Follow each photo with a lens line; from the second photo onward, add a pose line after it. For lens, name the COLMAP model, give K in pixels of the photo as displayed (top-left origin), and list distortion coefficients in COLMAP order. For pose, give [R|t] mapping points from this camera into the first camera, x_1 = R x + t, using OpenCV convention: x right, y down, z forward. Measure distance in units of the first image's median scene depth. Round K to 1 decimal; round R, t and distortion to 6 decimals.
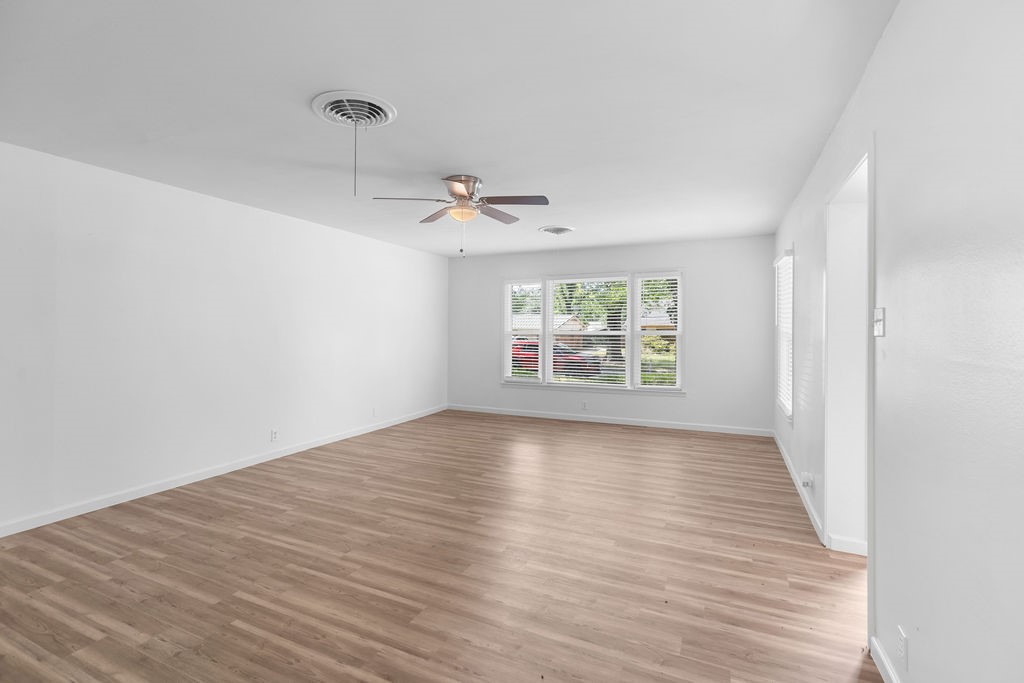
lens RADIAL K [[461.9, 0, 516.1], [0, 461.9, 337.5], [0, 0, 1]] dist [0.005529, -0.003484]
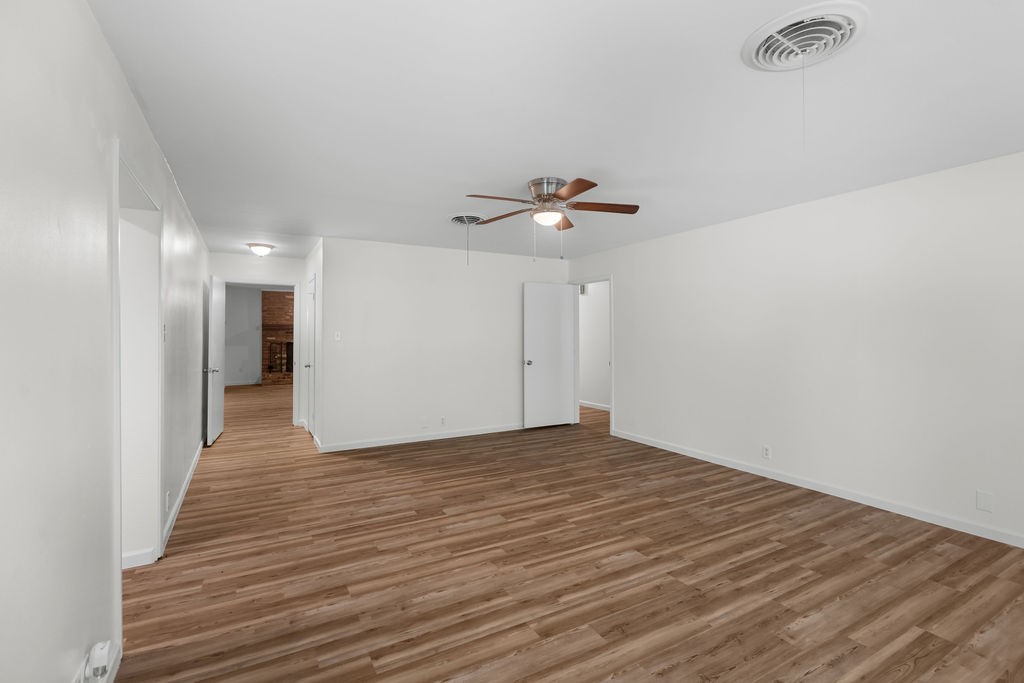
lens RADIAL K [[461.9, 0, 508.5], [0, 461.9, 341.2], [0, 0, 1]] dist [0.005529, -0.003484]
pose [[-0.592135, 0.008718, -0.805791, 0.783068], [-0.016653, 0.999596, 0.023052, -0.035476], [0.805666, 0.027068, -0.591751, 1.659922]]
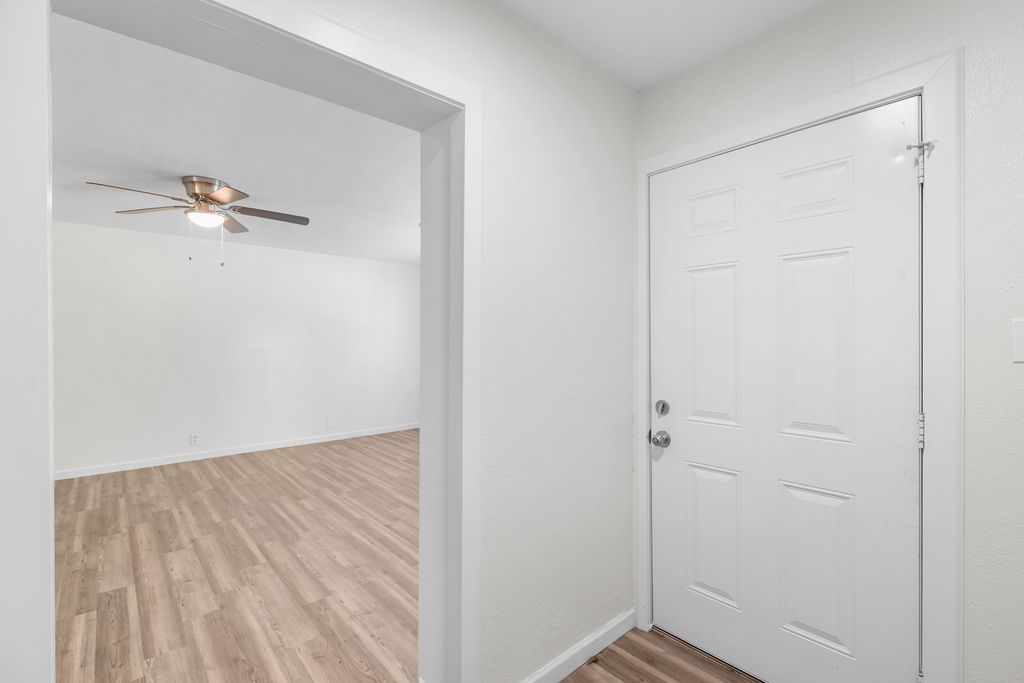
lens RADIAL K [[461.9, 0, 519.2], [0, 461.9, 342.3], [0, 0, 1]] dist [0.005529, -0.003484]
pose [[0.916280, -0.006658, -0.400484, 0.920470], [-0.000302, 0.999850, -0.017313, 0.001686], [0.400539, 0.015985, 0.916140, 0.439932]]
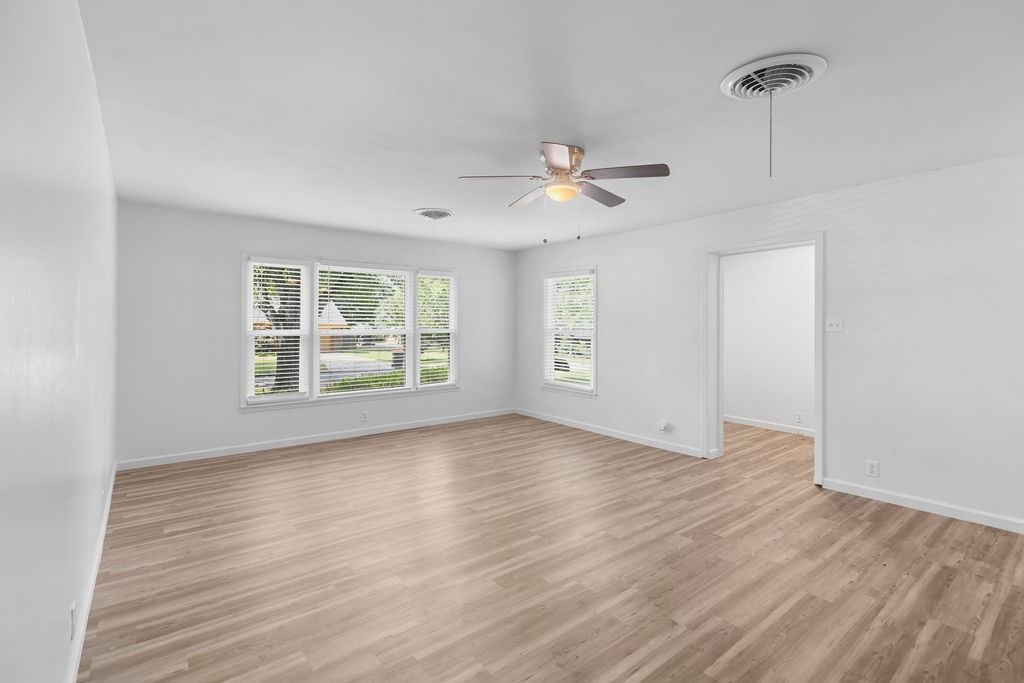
lens RADIAL K [[461.9, 0, 502.3], [0, 461.9, 332.5], [0, 0, 1]] dist [0.005529, -0.003484]
pose [[0.468057, -0.012351, 0.883612, -1.014709], [0.016842, 0.999845, 0.005054, -0.019872], [-0.883538, 0.012517, 0.468193, 0.772969]]
